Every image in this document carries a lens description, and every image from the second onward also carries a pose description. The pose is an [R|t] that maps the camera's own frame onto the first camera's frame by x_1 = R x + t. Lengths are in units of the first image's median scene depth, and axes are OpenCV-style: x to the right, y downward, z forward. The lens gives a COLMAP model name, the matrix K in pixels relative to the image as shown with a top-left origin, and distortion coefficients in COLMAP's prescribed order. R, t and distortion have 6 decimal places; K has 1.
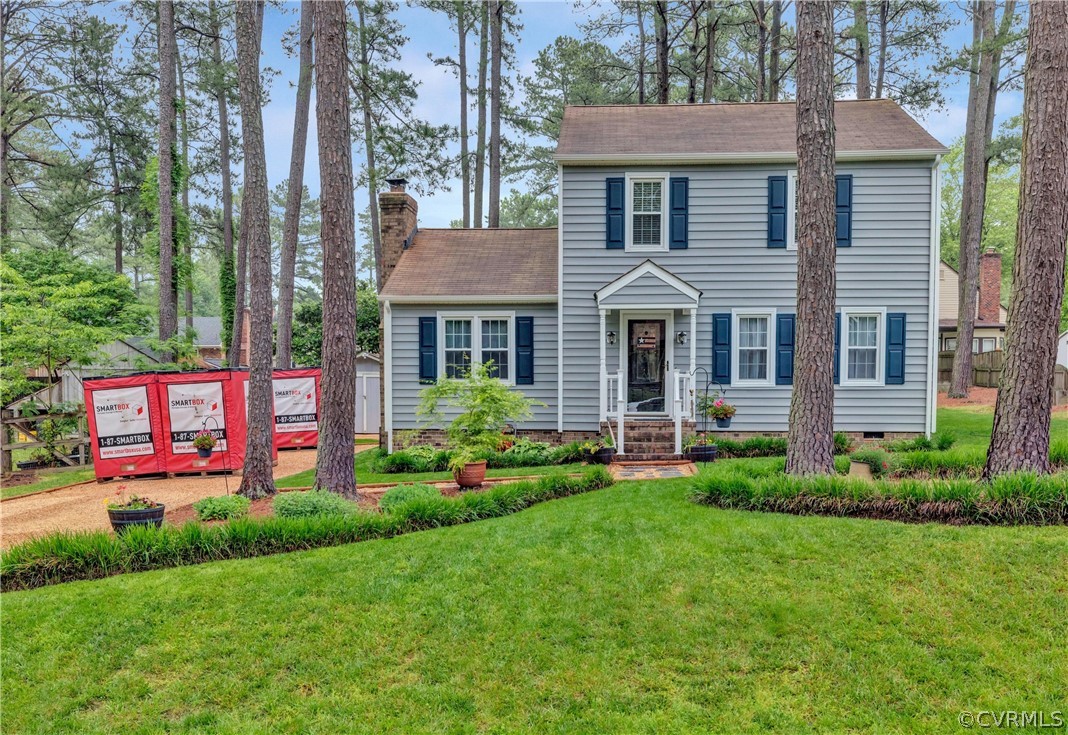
lens RADIAL K [[507.3, 0, 533.7], [0, 507.3, 374.2], [0, 0, 1]] dist [0.001320, 0.000392]
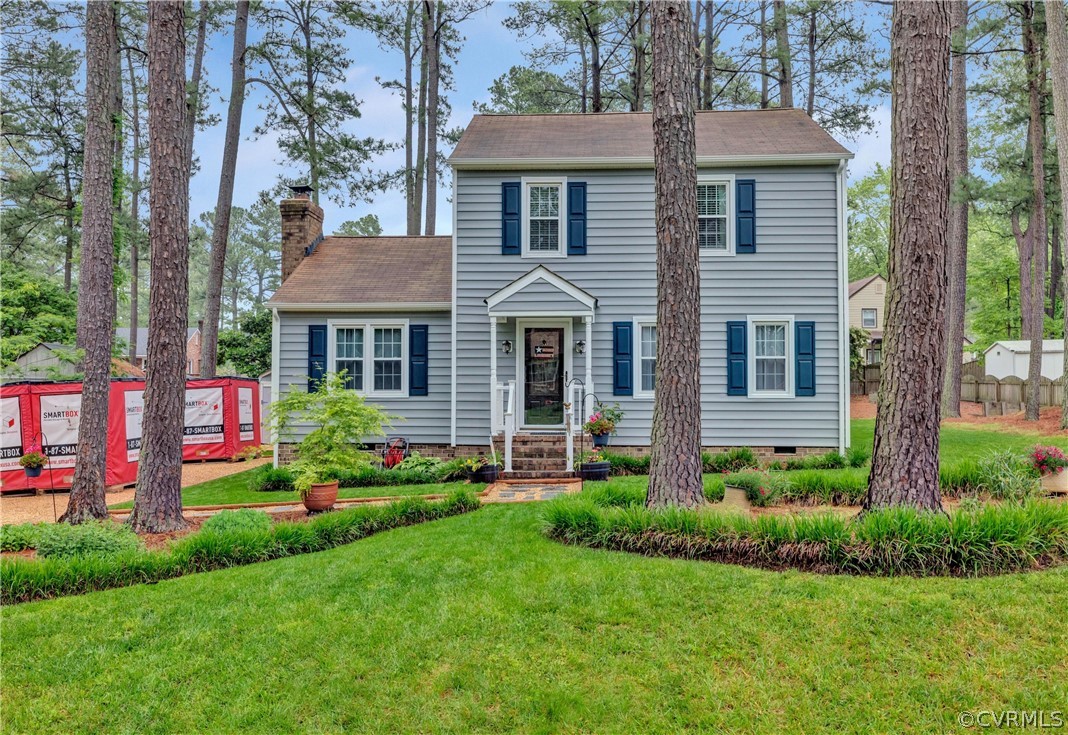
lens RADIAL K [[461.9, 0, 534.1], [0, 461.9, 360.6], [0, 0, 1]] dist [0.000171, 0.000827]
pose [[0.999999, 0.001342, 0.000002, 0.207600], [-0.001340, 0.998800, -0.048954, -0.003655], [-0.000067, 0.048954, 0.998801, 0.136157]]
